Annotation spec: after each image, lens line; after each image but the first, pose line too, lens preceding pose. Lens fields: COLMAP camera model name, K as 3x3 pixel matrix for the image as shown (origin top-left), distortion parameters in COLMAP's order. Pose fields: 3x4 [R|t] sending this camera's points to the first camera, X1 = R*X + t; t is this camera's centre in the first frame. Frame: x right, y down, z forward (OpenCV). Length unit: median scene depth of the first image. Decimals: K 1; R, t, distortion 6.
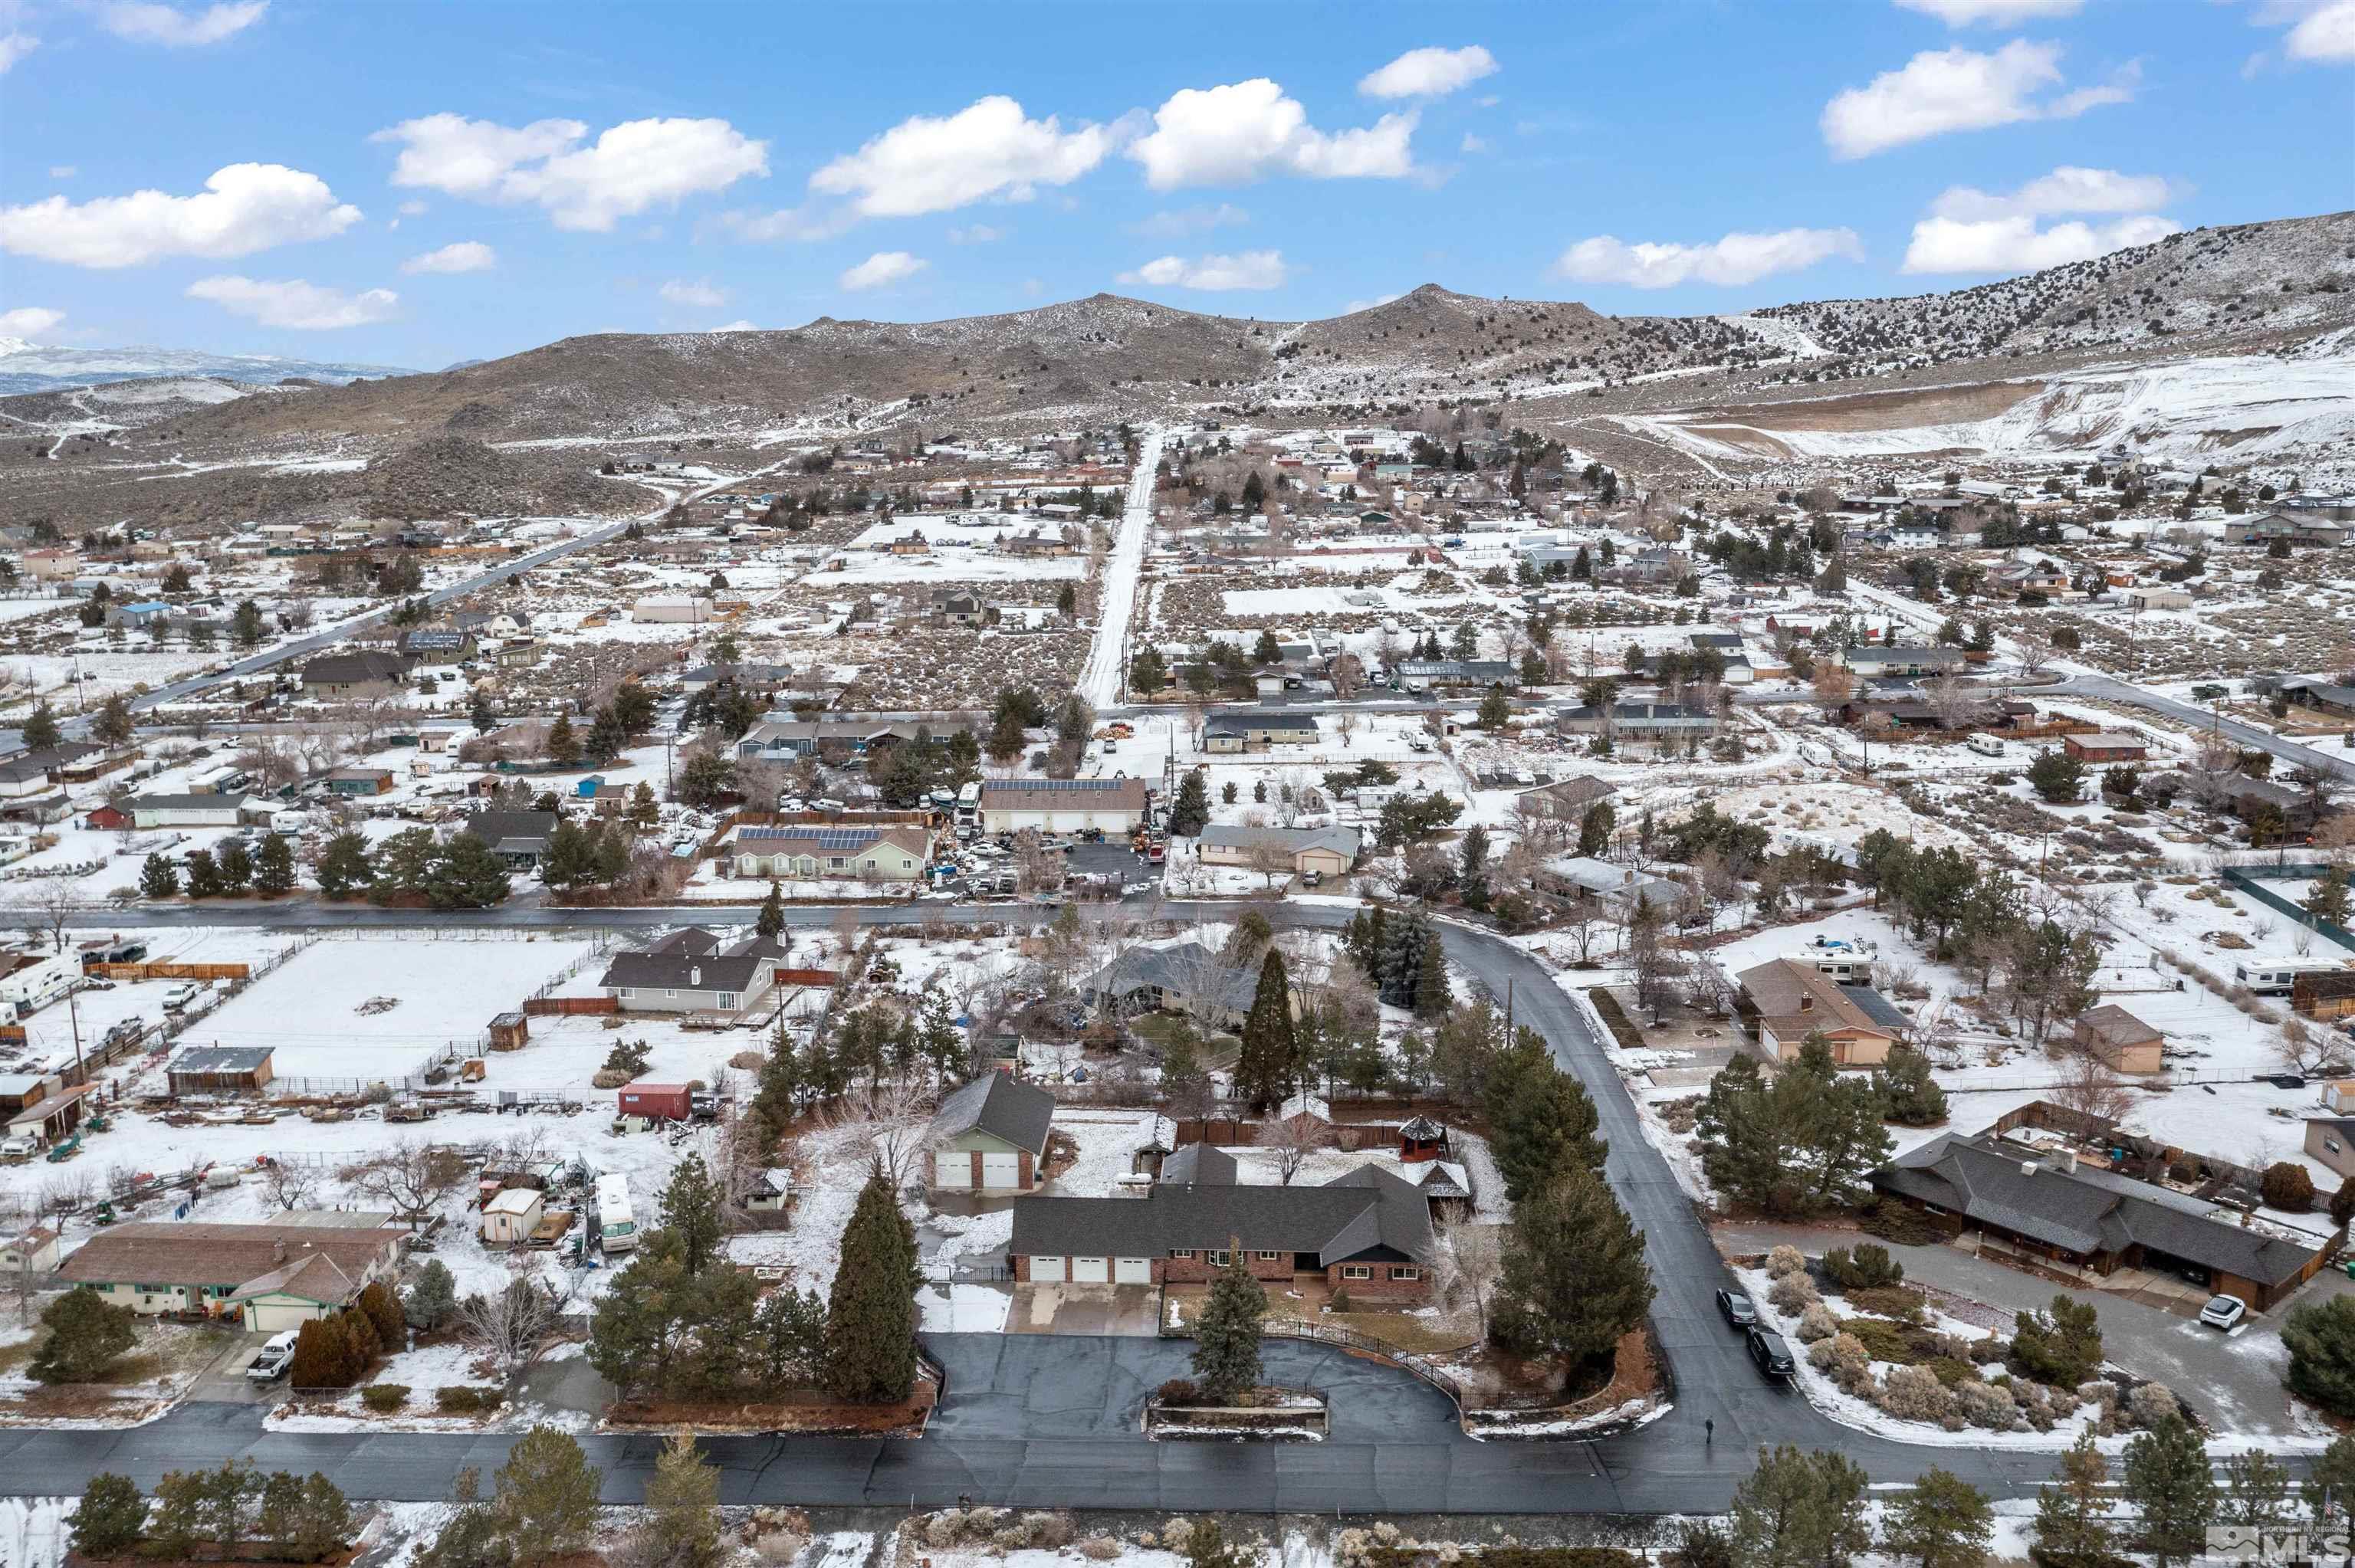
lens RADIAL K [[1882.8, 0, 1173.3], [0, 1882.8, 773.6], [0, 0, 1]] dist [0.006687, -0.007977]
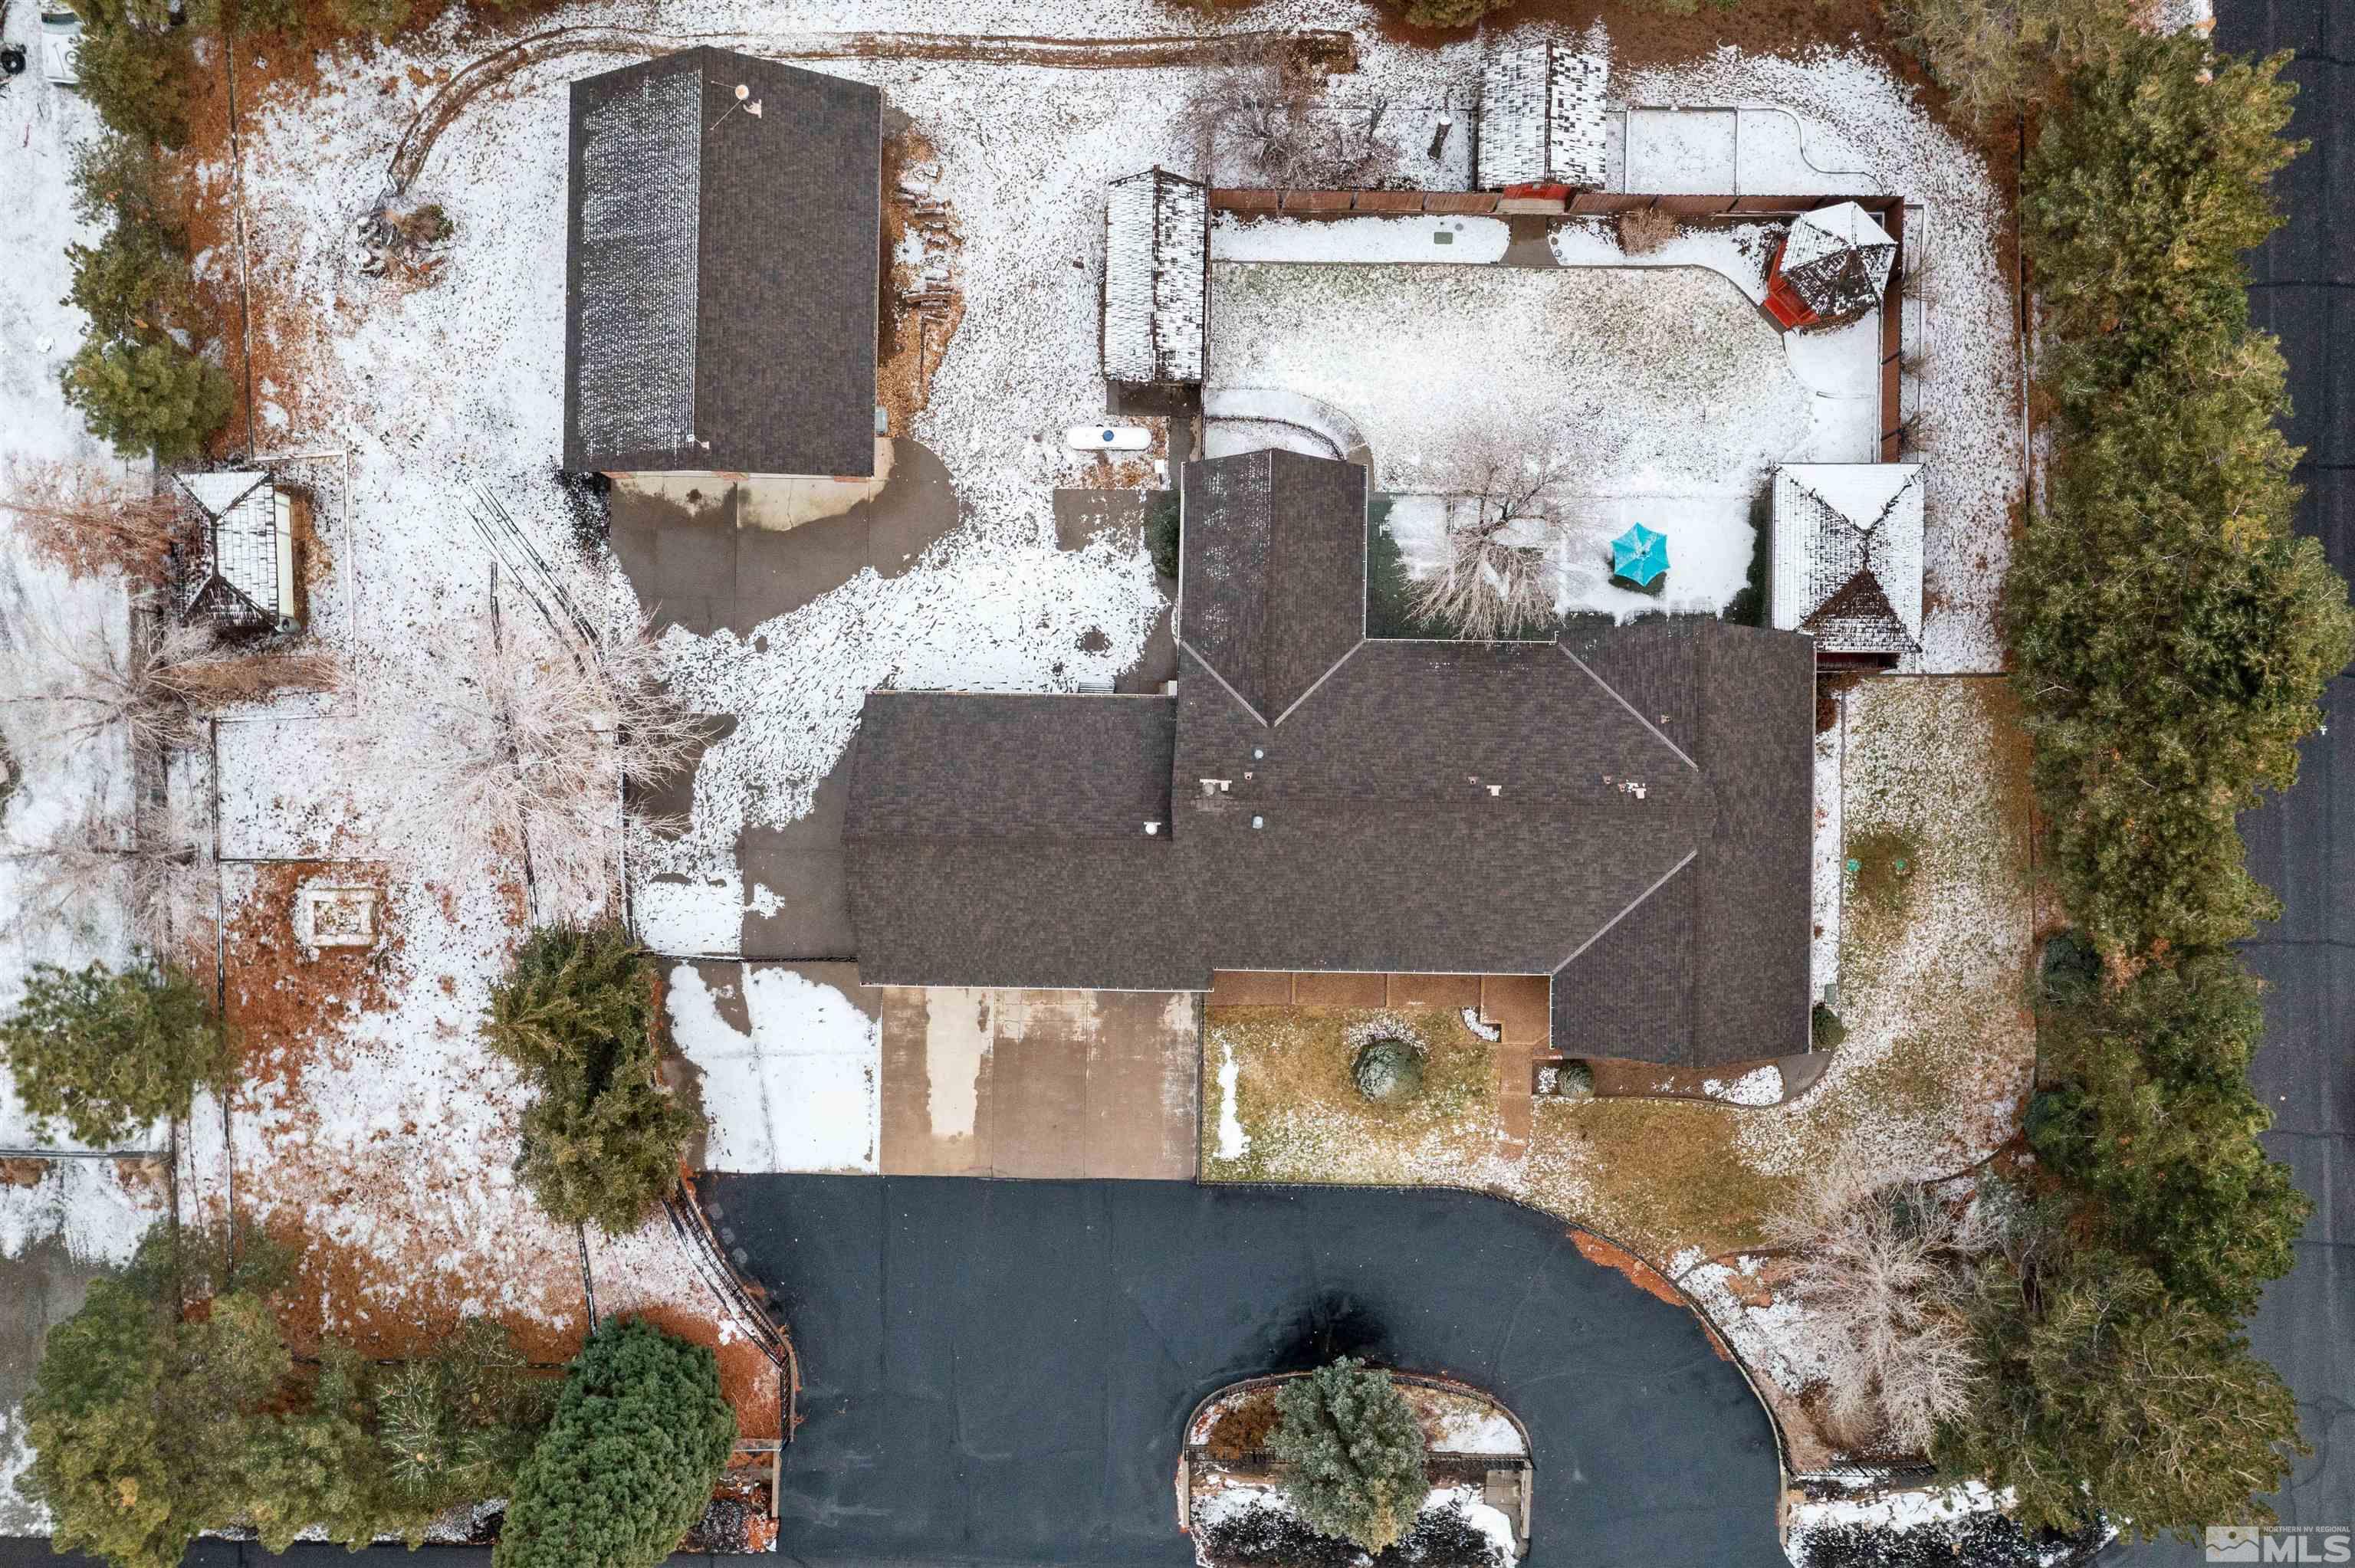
lens RADIAL K [[1882.8, 0, 1173.3], [0, 1882.8, 773.6], [0, 0, 1]] dist [0.006687, -0.007977]
pose [[0.999448, -0.033201, -0.001384, -0.007728], [0.008287, 0.208717, 0.977941, -0.155075], [-0.032180, -0.977412, 0.208877, 0.763084]]
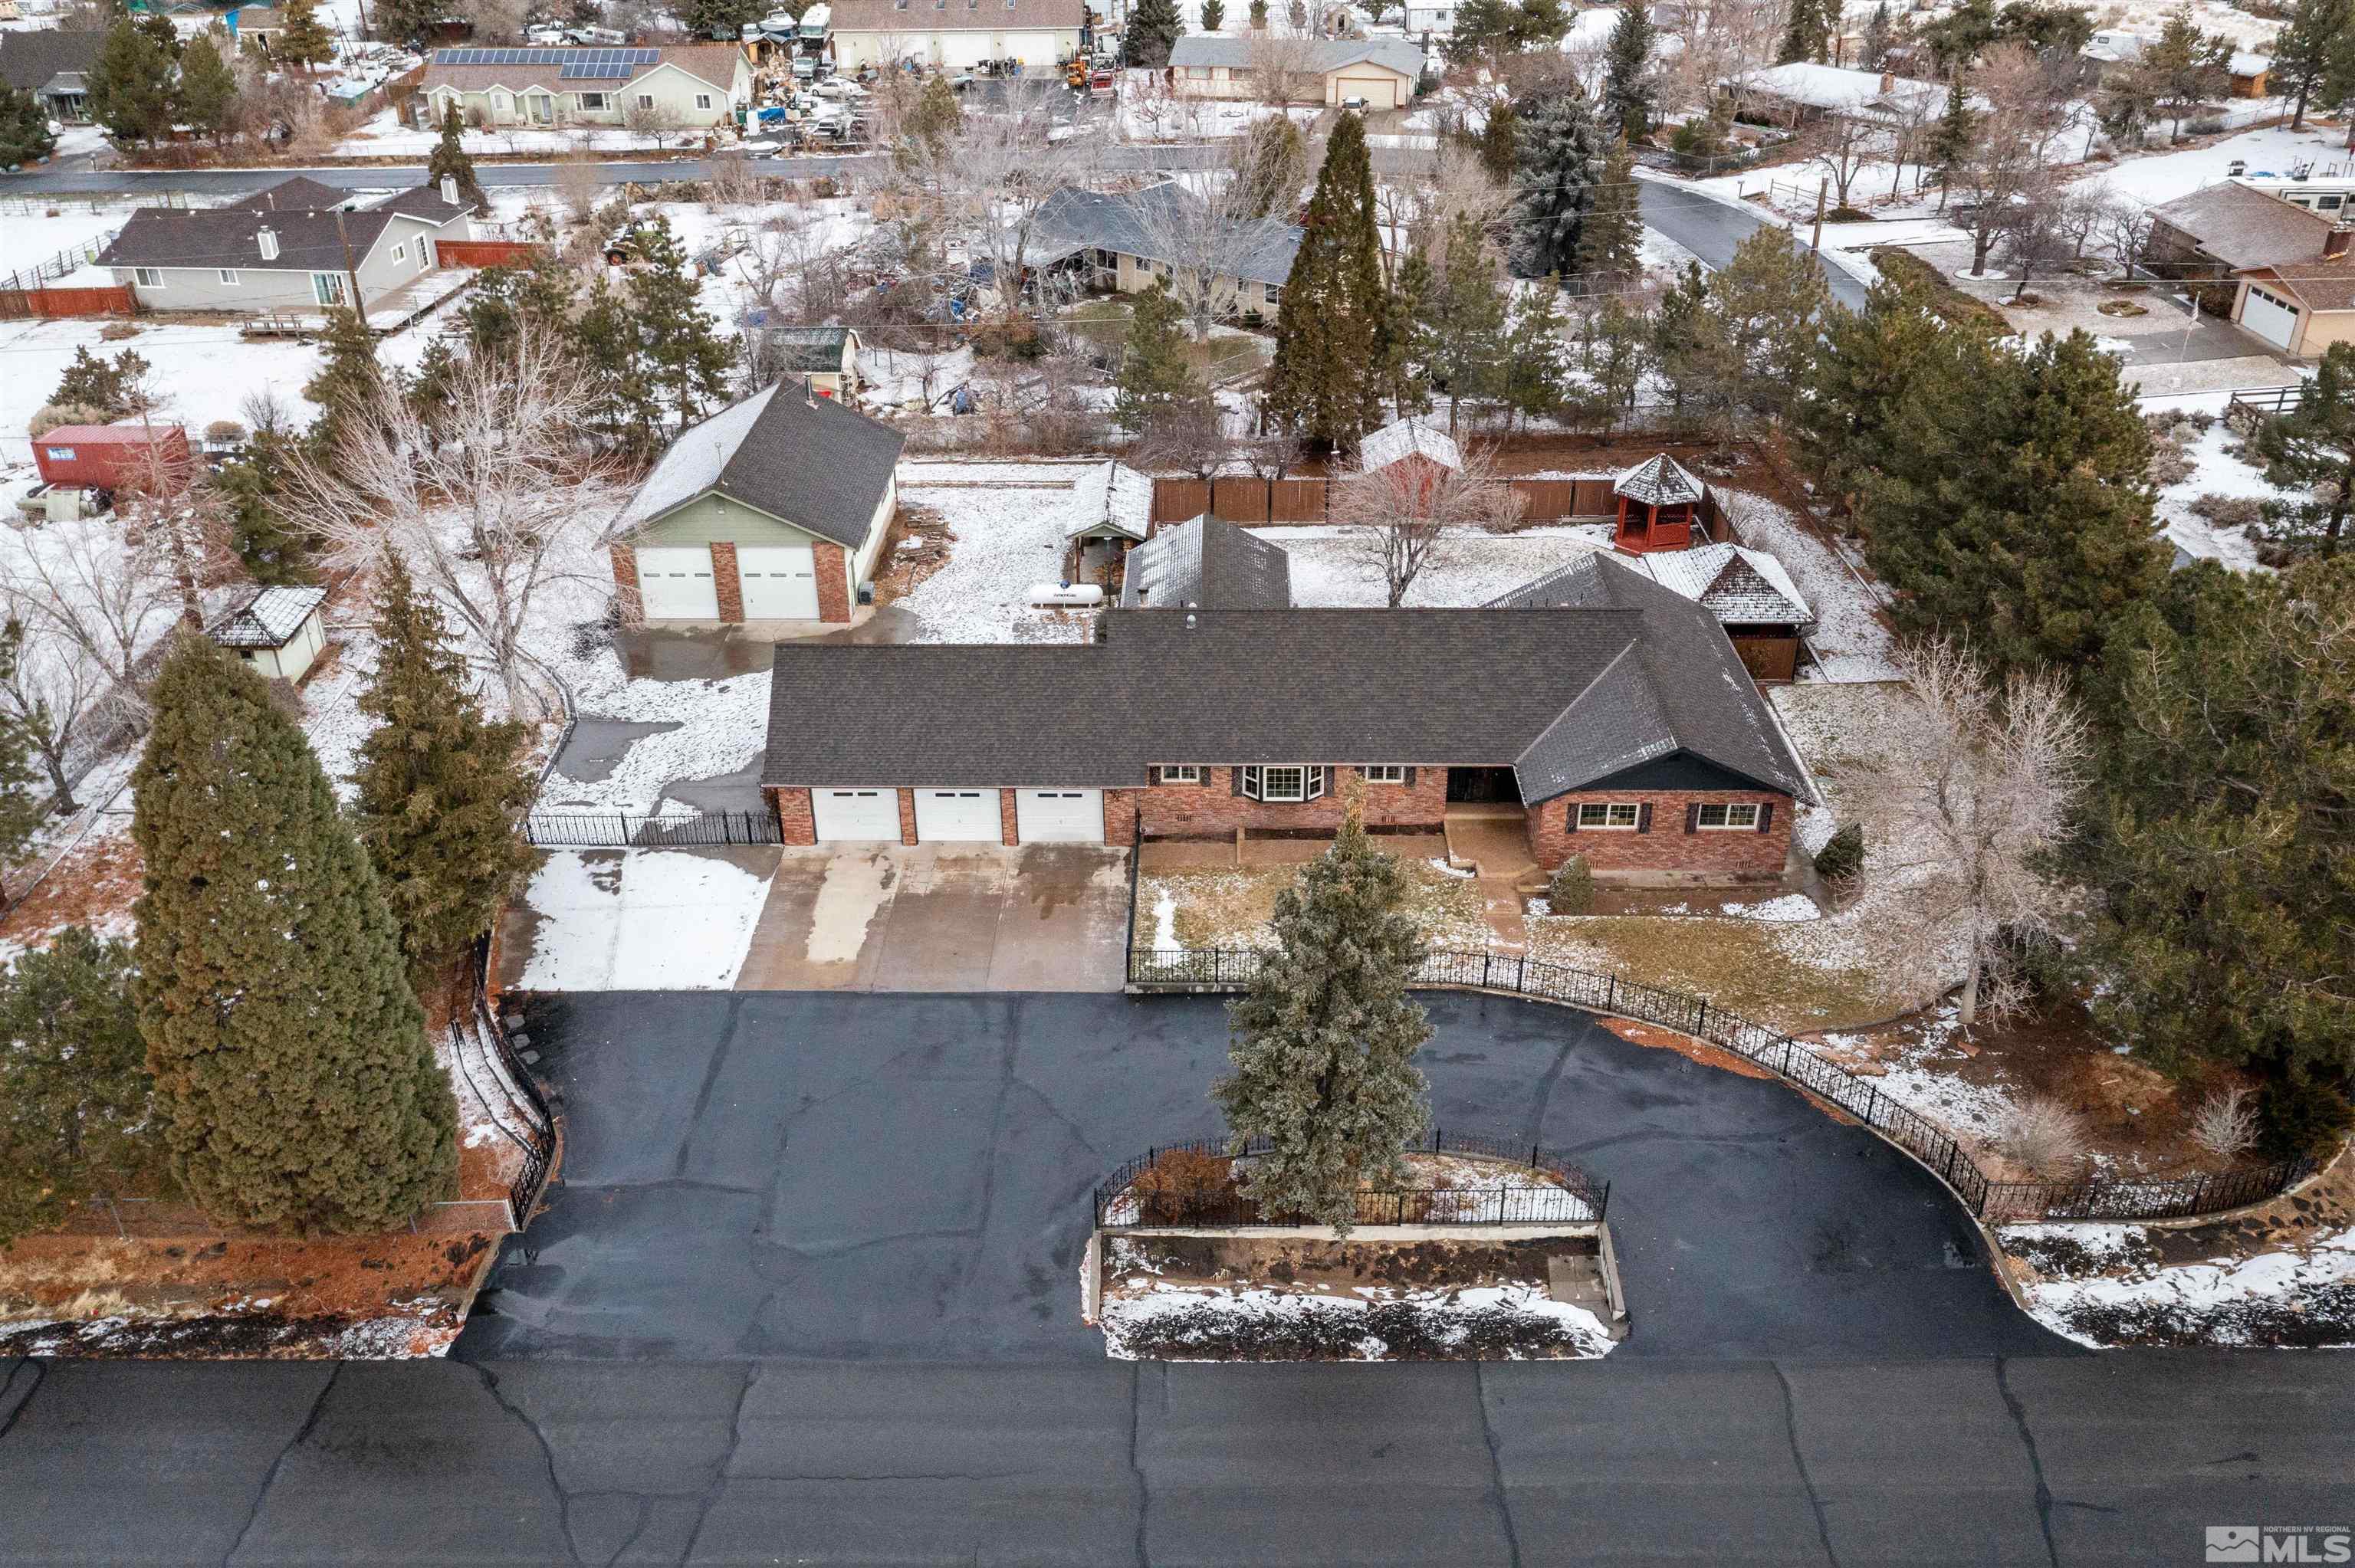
lens RADIAL K [[1882.8, 0, 1173.3], [0, 1882.8, 773.6], [0, 0, 1]] dist [0.006687, -0.007977]
pose [[0.999610, -0.019005, 0.020450, -0.004003], [0.011812, 0.951631, 0.307016, 0.102222], [-0.025296, -0.306655, 0.951485, 0.486099]]
